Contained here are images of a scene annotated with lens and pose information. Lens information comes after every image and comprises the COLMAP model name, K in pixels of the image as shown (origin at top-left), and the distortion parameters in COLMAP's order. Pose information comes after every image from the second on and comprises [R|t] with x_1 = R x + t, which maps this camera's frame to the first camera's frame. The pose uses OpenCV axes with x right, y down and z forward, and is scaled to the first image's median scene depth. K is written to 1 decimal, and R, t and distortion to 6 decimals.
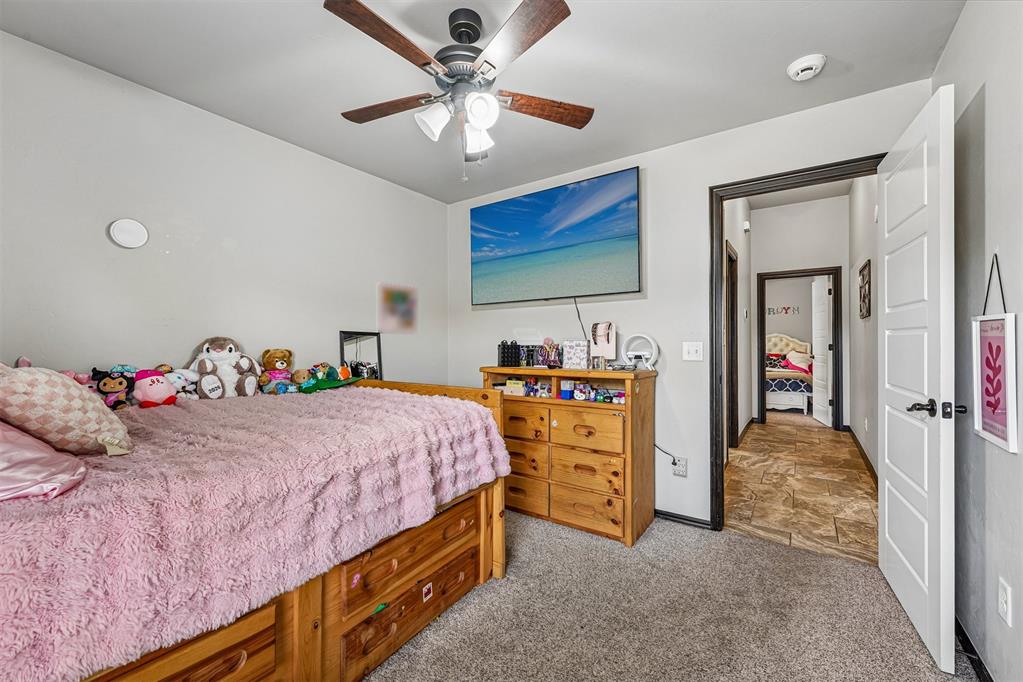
lens RADIAL K [[410.1, 0, 515.8], [0, 410.1, 341.1], [0, 0, 1]] dist [0.000206, -0.000096]
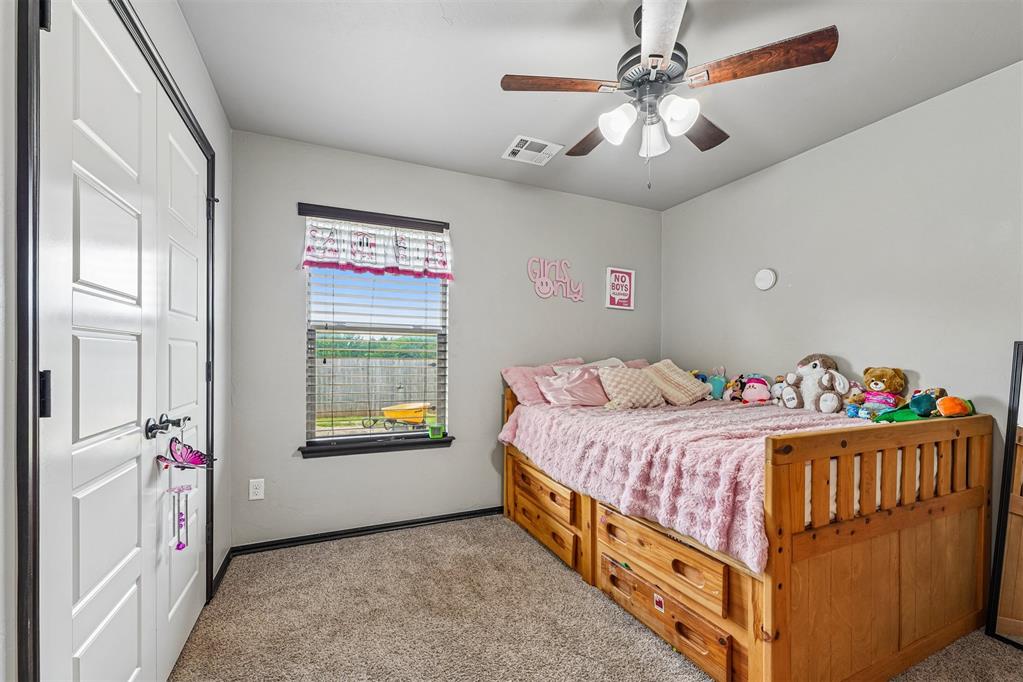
lens RADIAL K [[422.3, 0, 512.4], [0, 422.3, 336.8], [0, 0, 1]] dist [0.002006, 0.000344]
pose [[-0.517480, -0.039178, -0.854798, 0.848746], [-0.002529, 0.999017, -0.044257, -0.004180], [0.855692, -0.020740, -0.517070, 1.171322]]
